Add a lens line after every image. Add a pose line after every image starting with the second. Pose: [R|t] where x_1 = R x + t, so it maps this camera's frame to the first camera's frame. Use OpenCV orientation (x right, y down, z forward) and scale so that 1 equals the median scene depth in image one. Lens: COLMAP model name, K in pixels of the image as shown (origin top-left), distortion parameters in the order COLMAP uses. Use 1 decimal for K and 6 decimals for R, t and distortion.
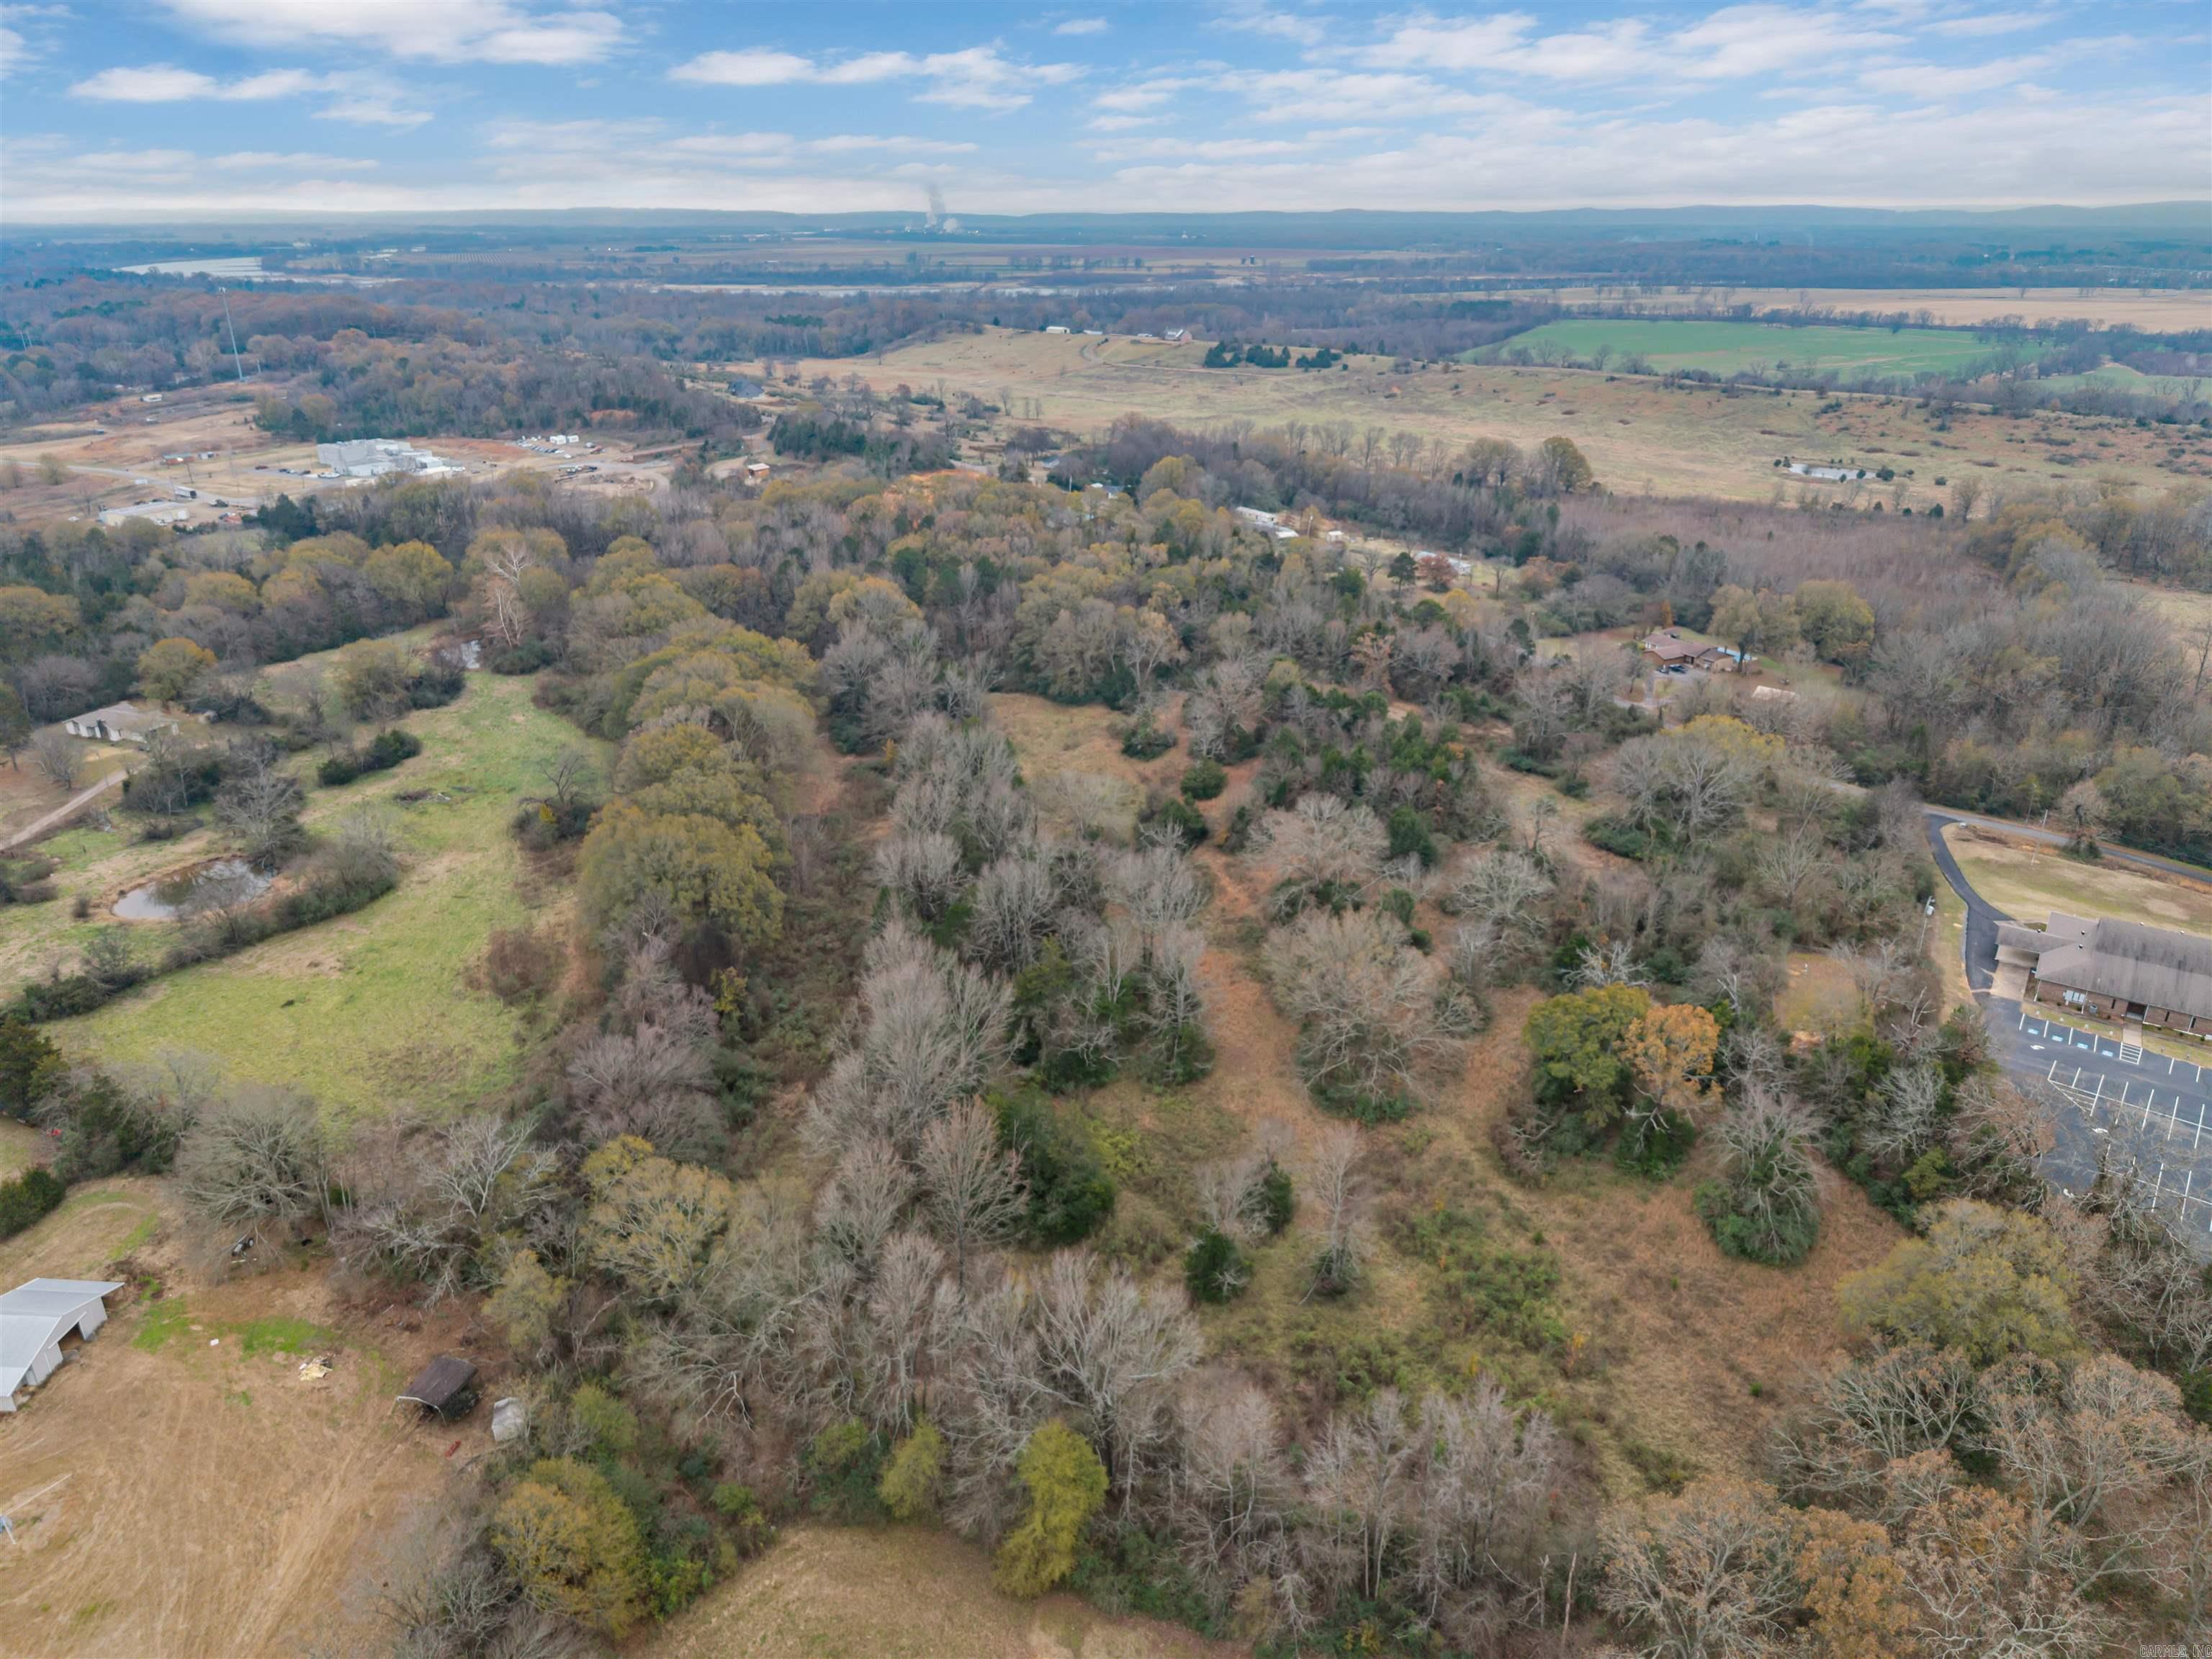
lens RADIAL K [[1528.9, 0, 1106.0], [0, 1528.9, 829.5], [0, 0, 1]] dist [-0.000758, -0.007696]
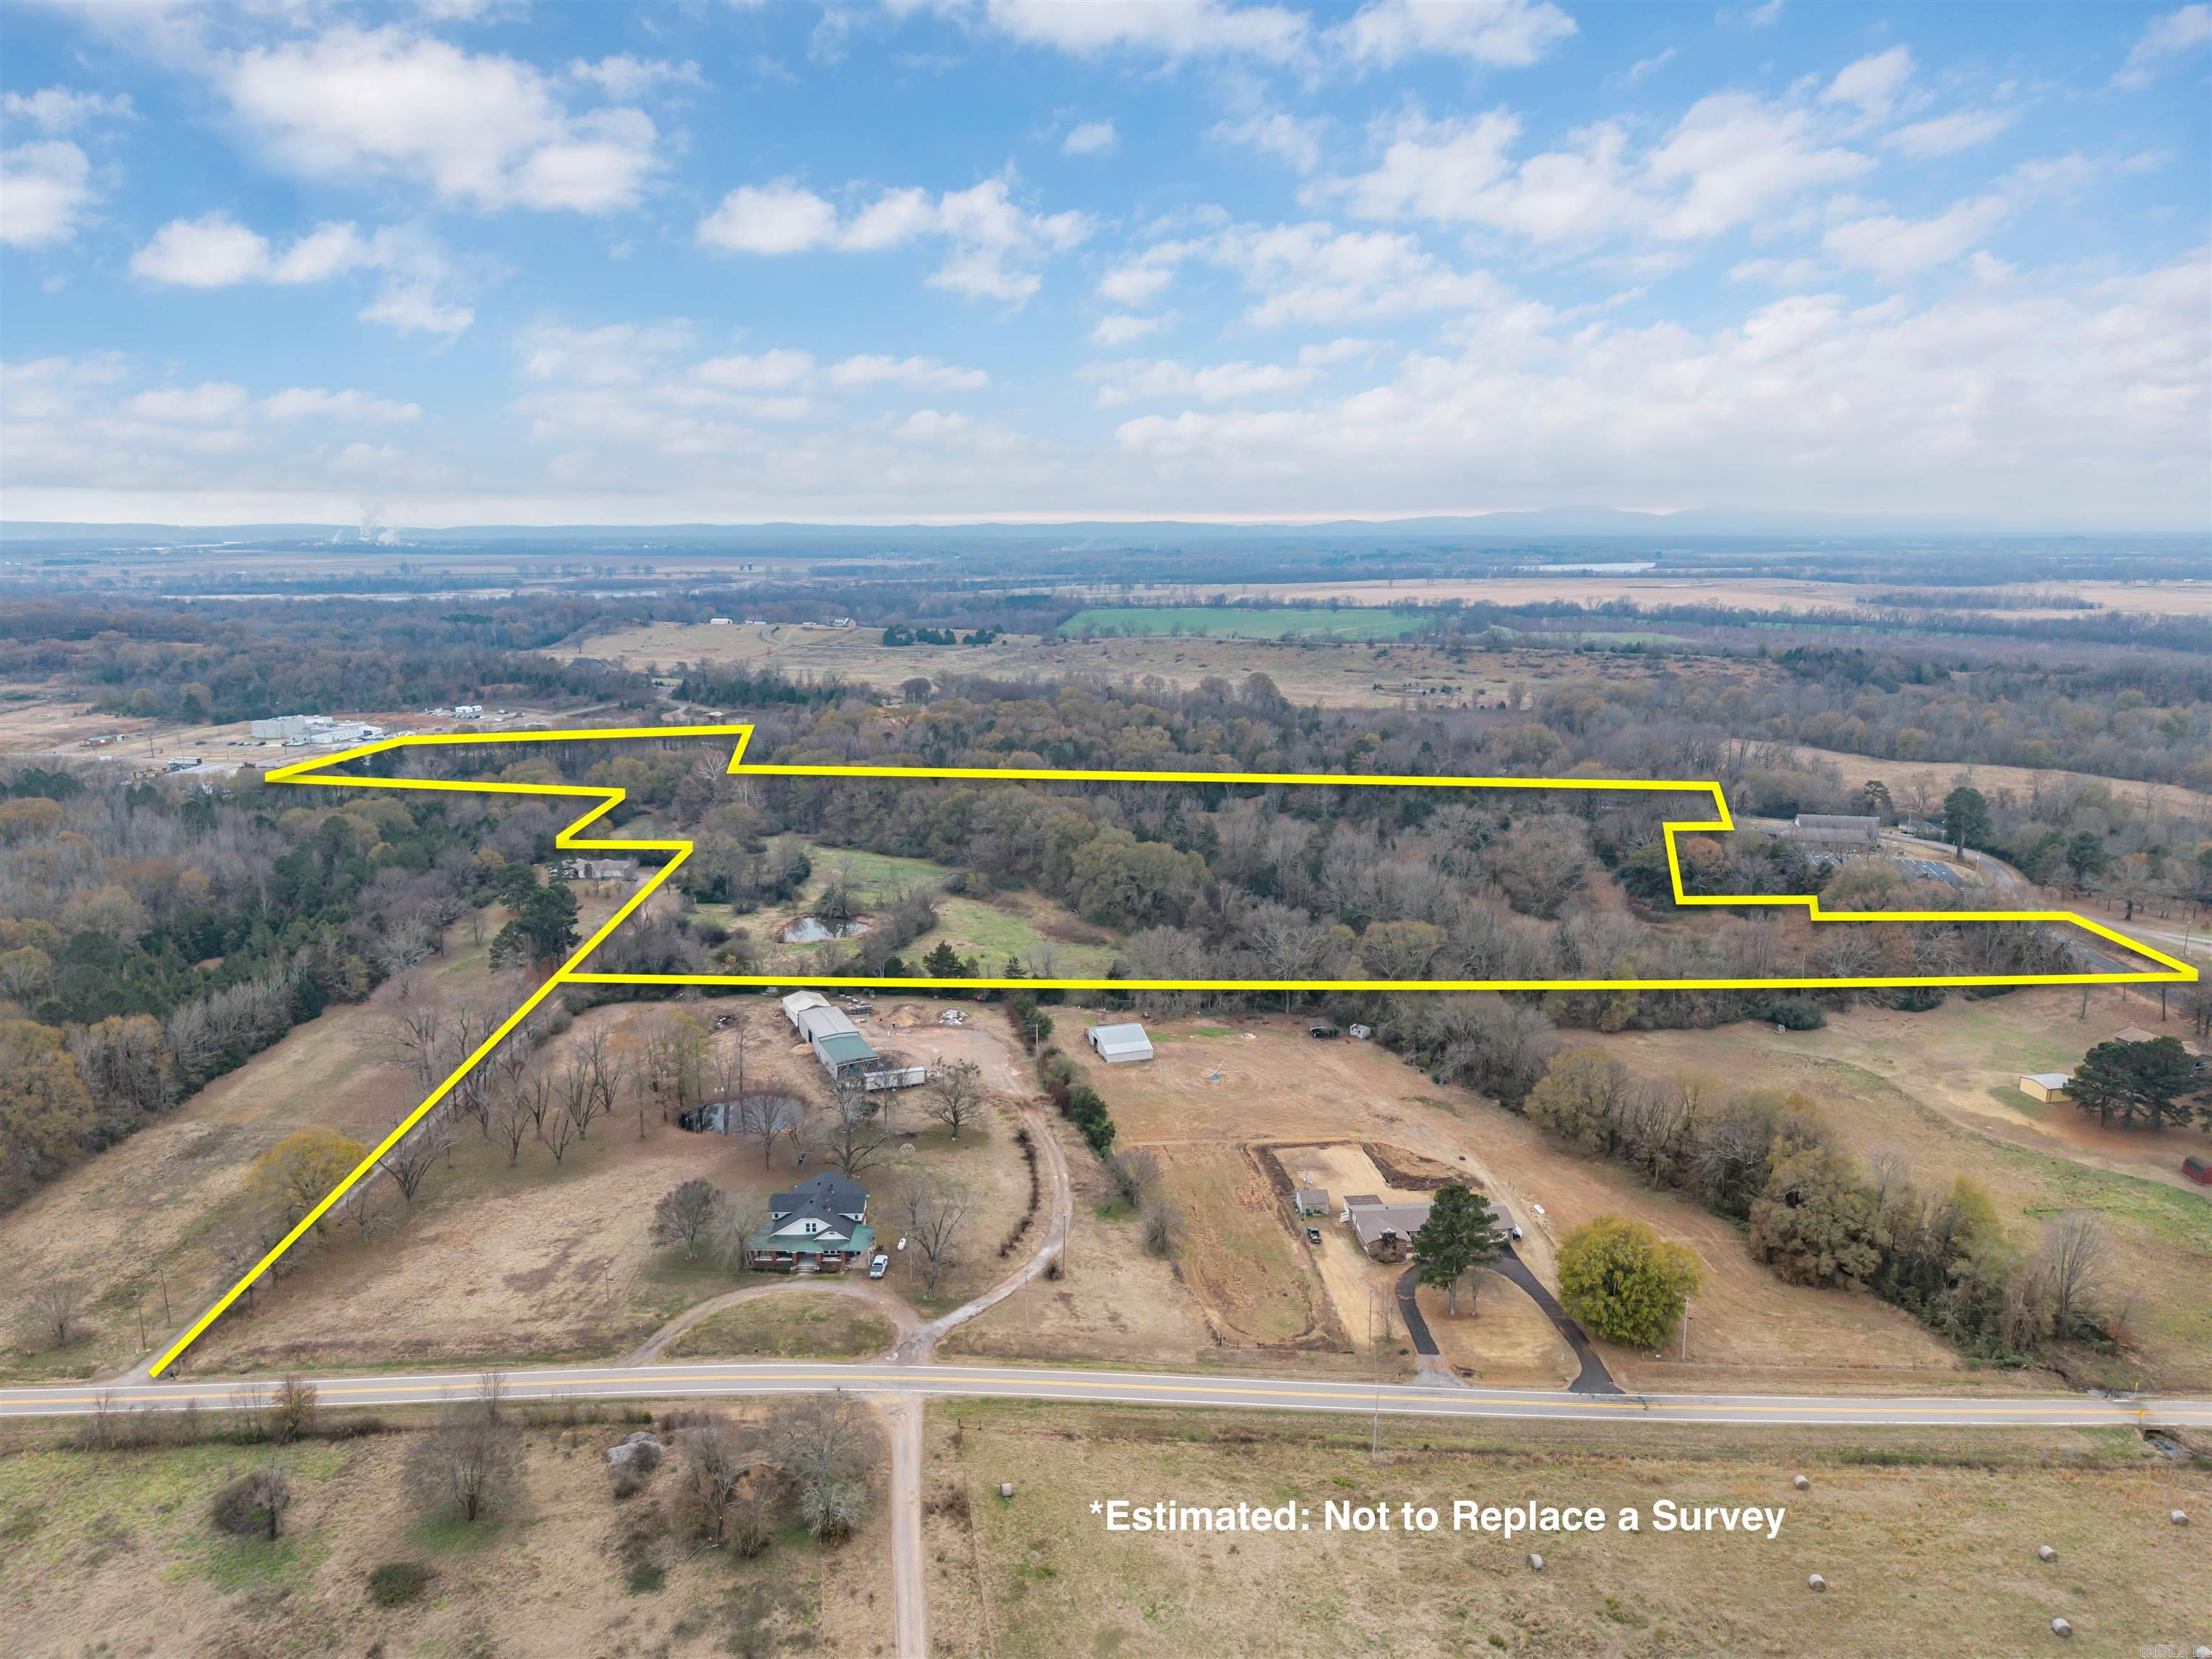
lens RADIAL K [[1561.8, 0, 1122.0], [0, 1561.8, 821.5], [0, 0, 1]] dist [0.070276, -0.116003]
pose [[0.919083, -0.072431, 0.387351, -0.424074], [0.147329, 0.974838, -0.167288, 0.113053], [-0.365488, 0.210819, 0.906628, -0.272862]]
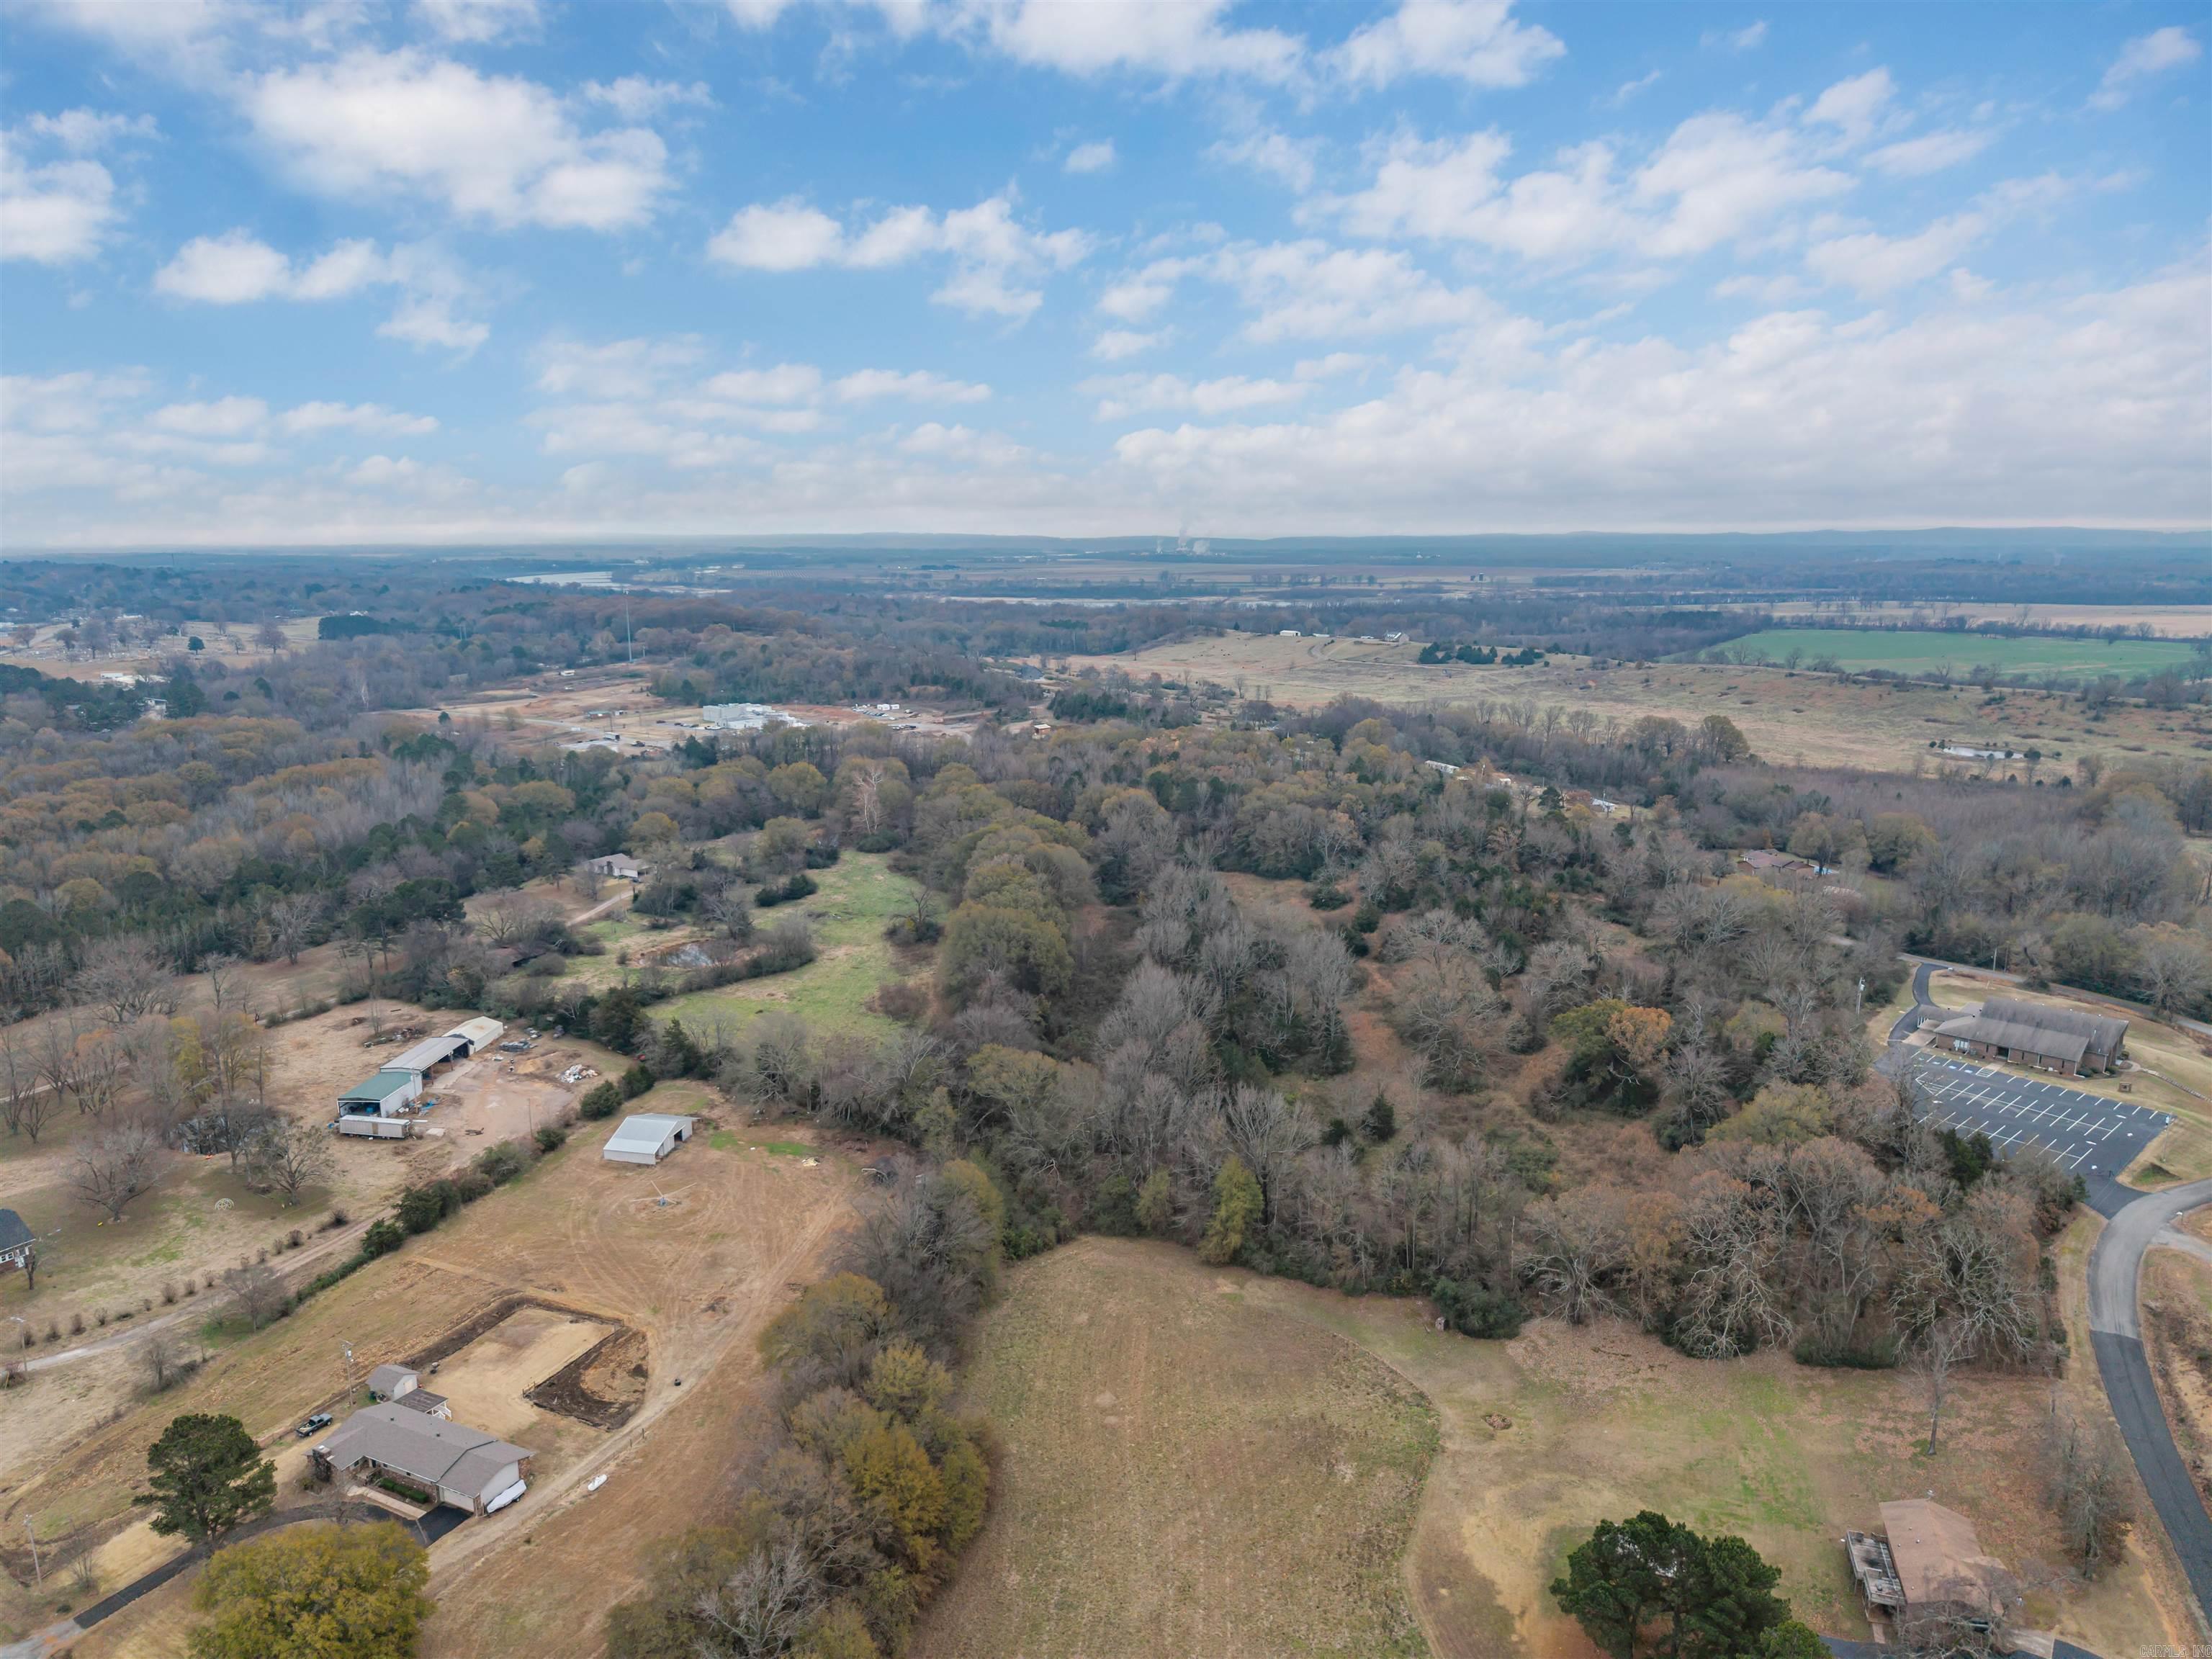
lens RADIAL K [[1531.5, 0, 1093.0], [0, 1531.5, 832.3], [0, 0, 1]] dist [0.080239, -0.173445]
pose [[0.986752, 0.029029, -0.159616, 0.018853], [-0.059236, 0.980401, -0.187897, 0.084253], [0.151033, 0.194863, 0.969132, -0.204891]]
